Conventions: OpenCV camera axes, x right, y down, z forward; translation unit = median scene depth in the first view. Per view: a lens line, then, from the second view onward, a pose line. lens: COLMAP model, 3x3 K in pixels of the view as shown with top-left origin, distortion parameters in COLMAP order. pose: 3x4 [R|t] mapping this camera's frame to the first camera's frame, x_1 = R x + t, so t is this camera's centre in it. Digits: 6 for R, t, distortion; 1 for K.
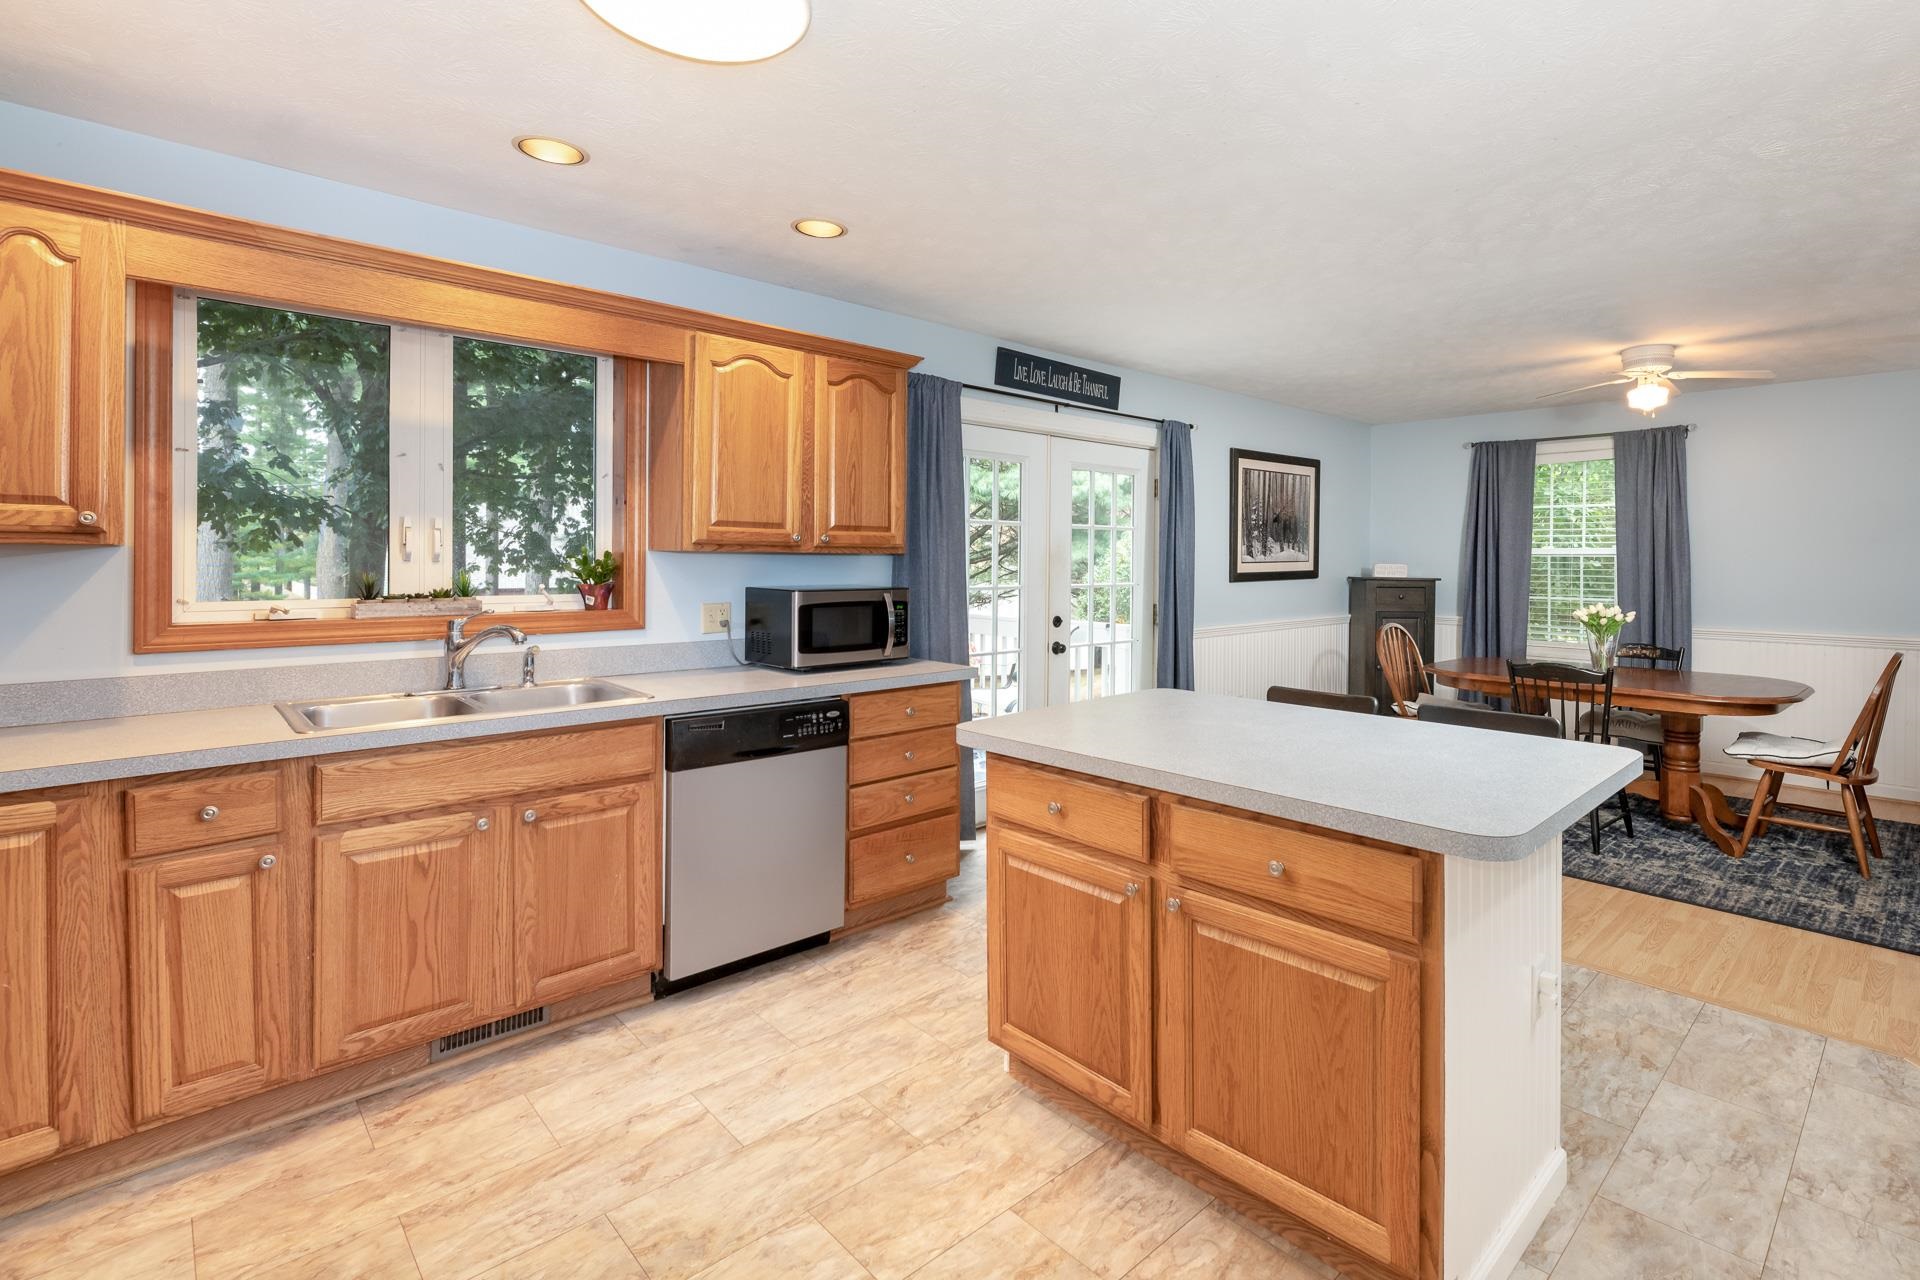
lens RADIAL K [[892.4, 0, 1037.6], [0, 892.4, 556.3], [0, 0, 1]] dist [-0.004017, 0.000404]
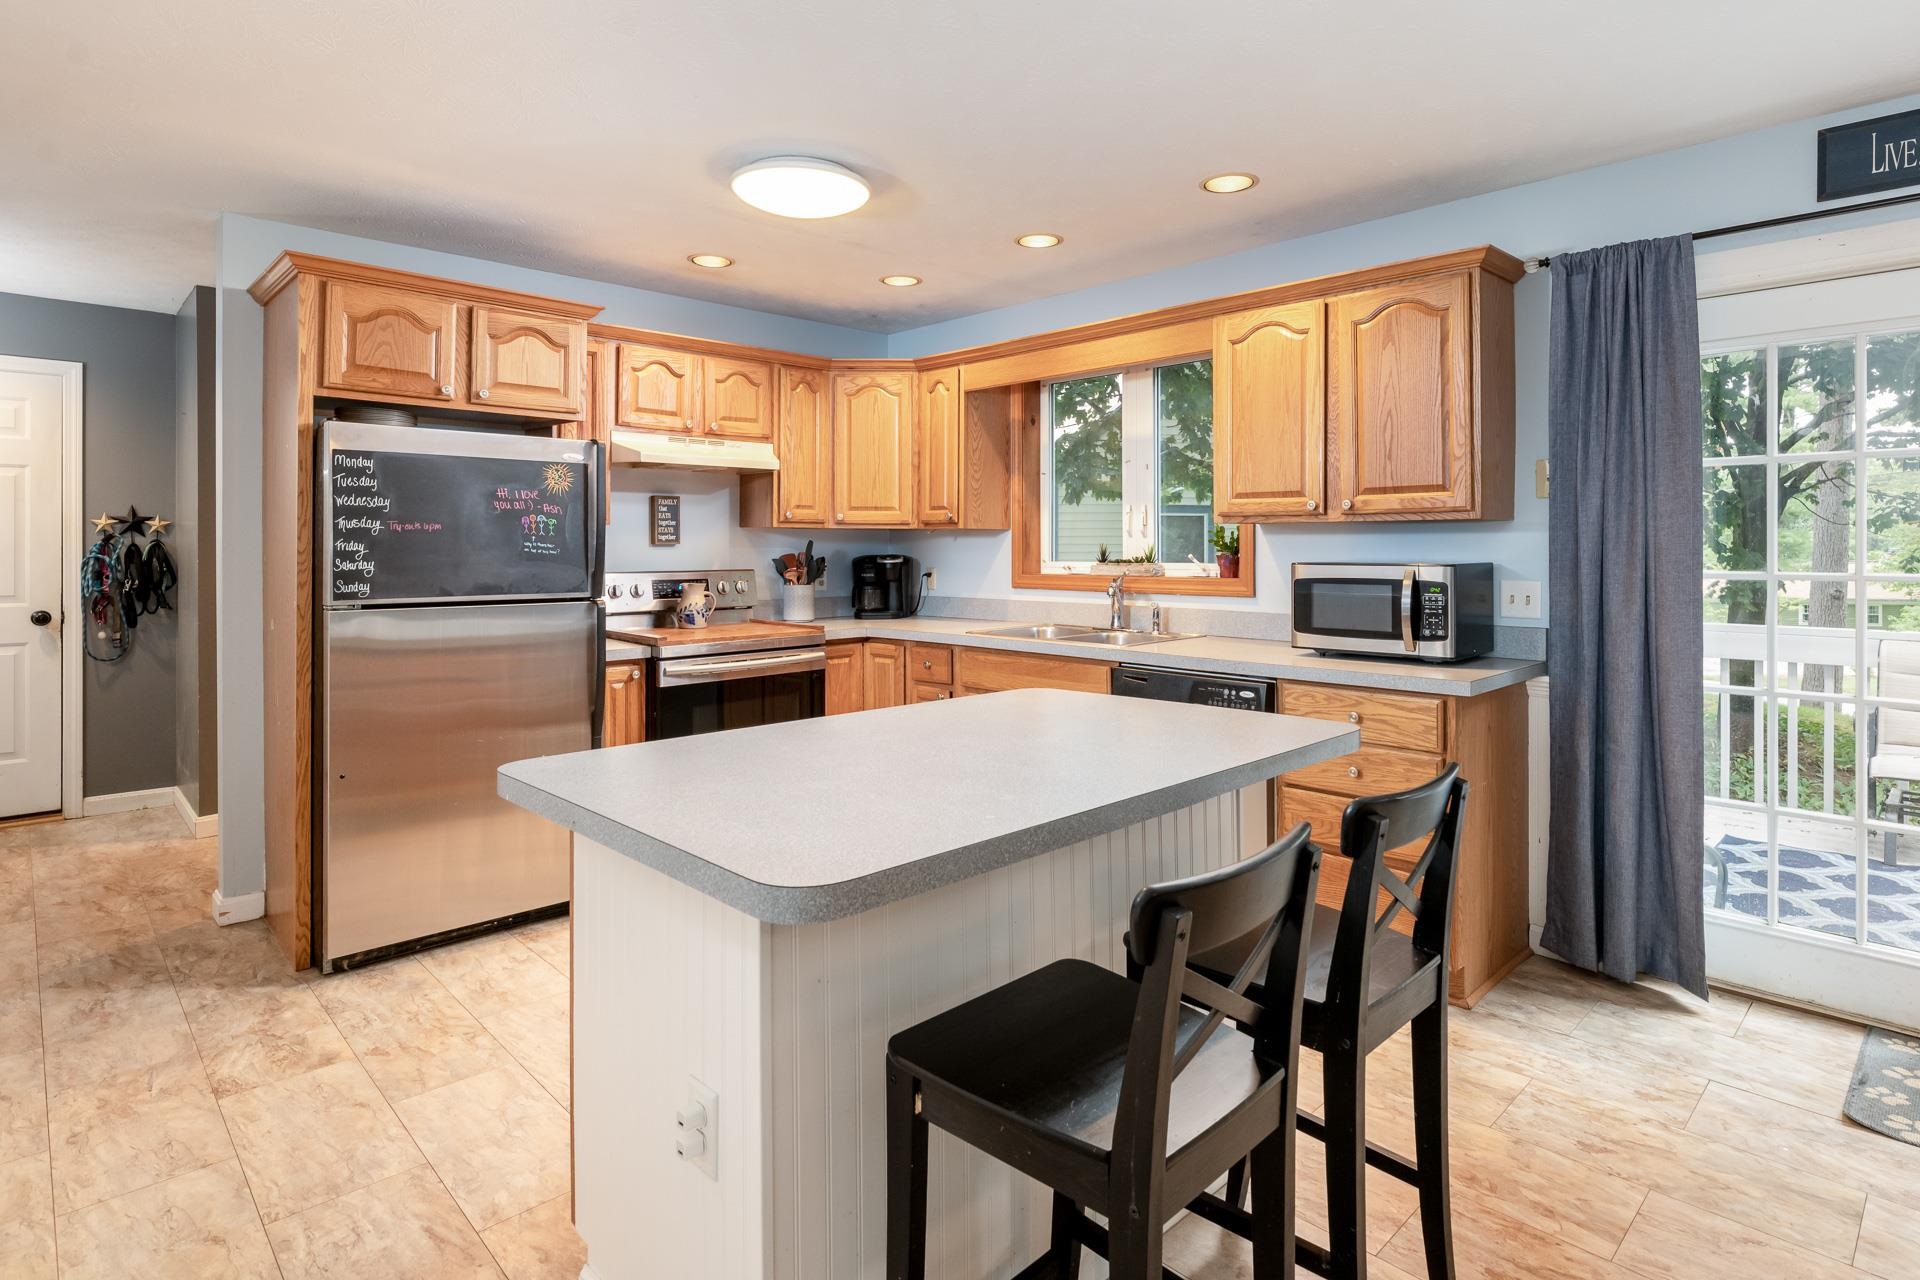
lens RADIAL K [[993.4, 0, 1025.5], [0, 993.4, 537.5], [0, 0, 1]] dist [-0.005008, 0.000373]
pose [[0.024957, -0.013885, -0.999592, 0.948786], [0.004949, 0.999893, -0.013766, 0.031111], [0.999676, -0.004603, 0.025023, 0.880388]]
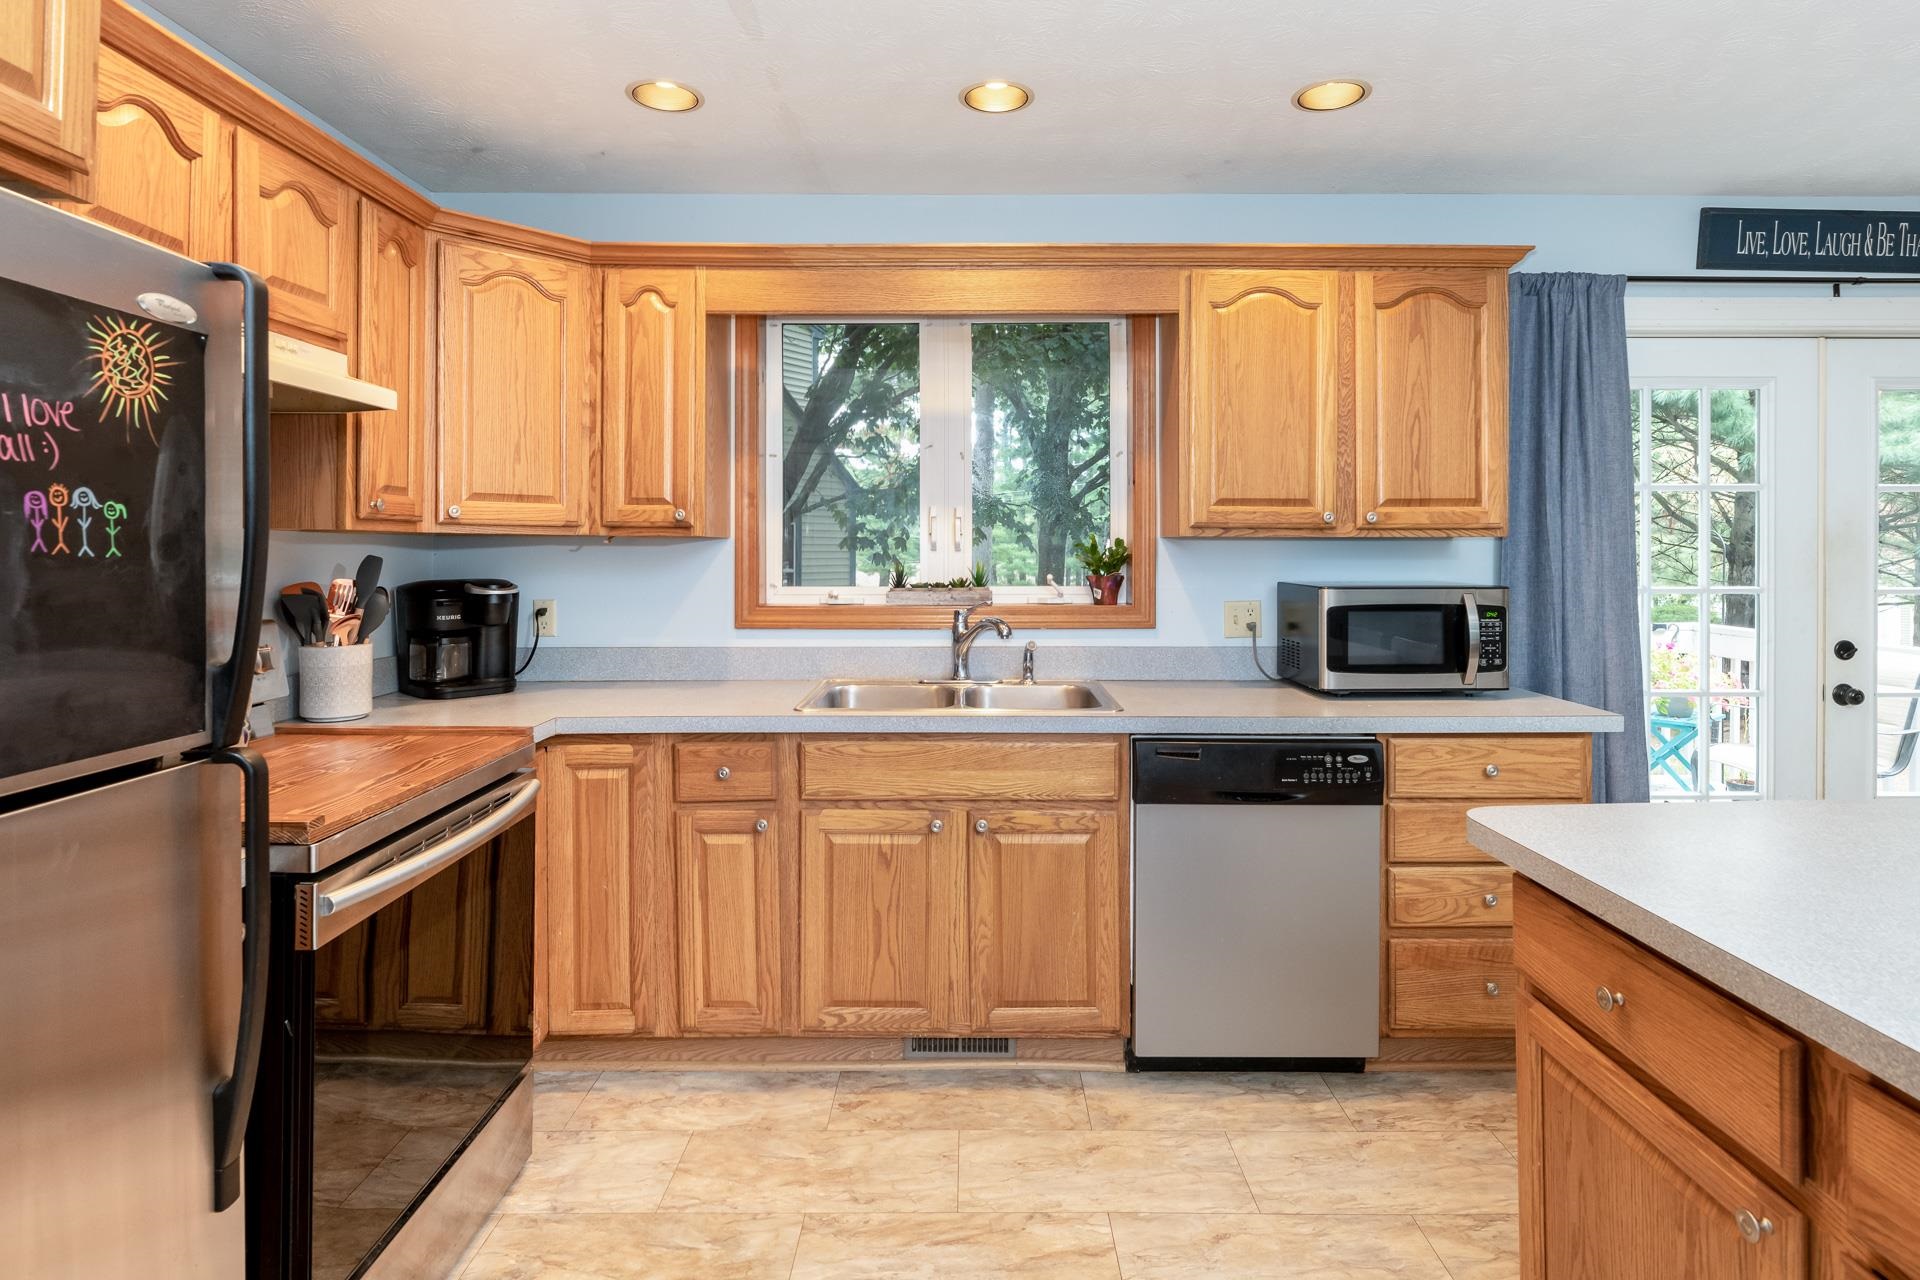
lens RADIAL K [[993.4, 0, 978.5], [0, 993.4, 541.9], [0, 0, 1]] dist [-0.005008, 0.000373]
pose [[0.713389, -0.010883, -0.700684, 0.138578], [0.006504, 0.999939, -0.008909, 0.007019], [0.700738, 0.001799, 0.713416, 0.248519]]
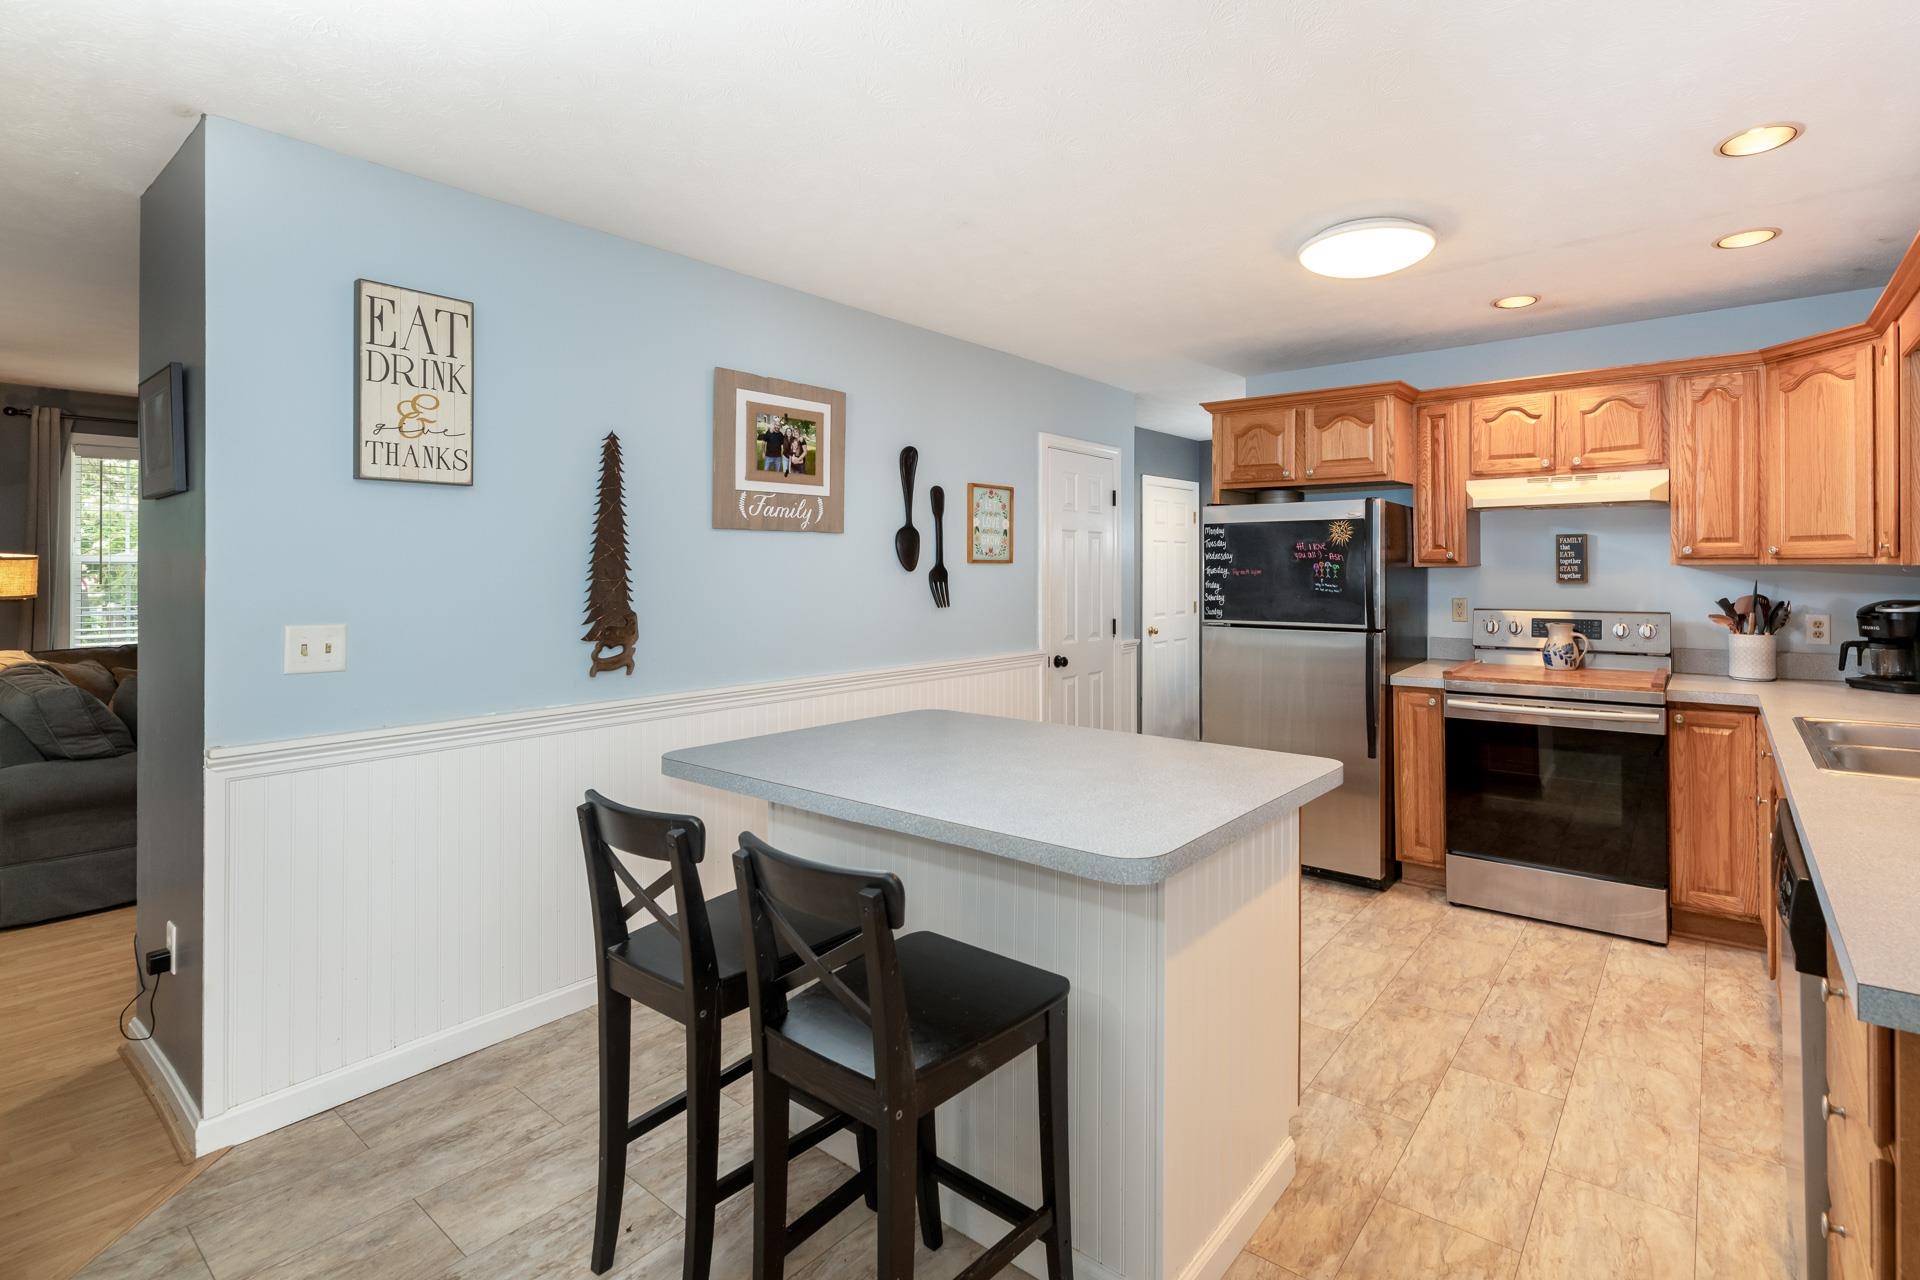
lens RADIAL K [[892.4, 0, 1074.3], [0, 892.4, 564.6], [0, 0, 1]] dist [-0.004017, 0.000404]
pose [[-0.987748, -0.005076, -0.155973, 0.285264], [-0.003050, 0.999908, -0.013231, 0.006201], [0.156026, -0.012593, -0.987673, 1.688695]]
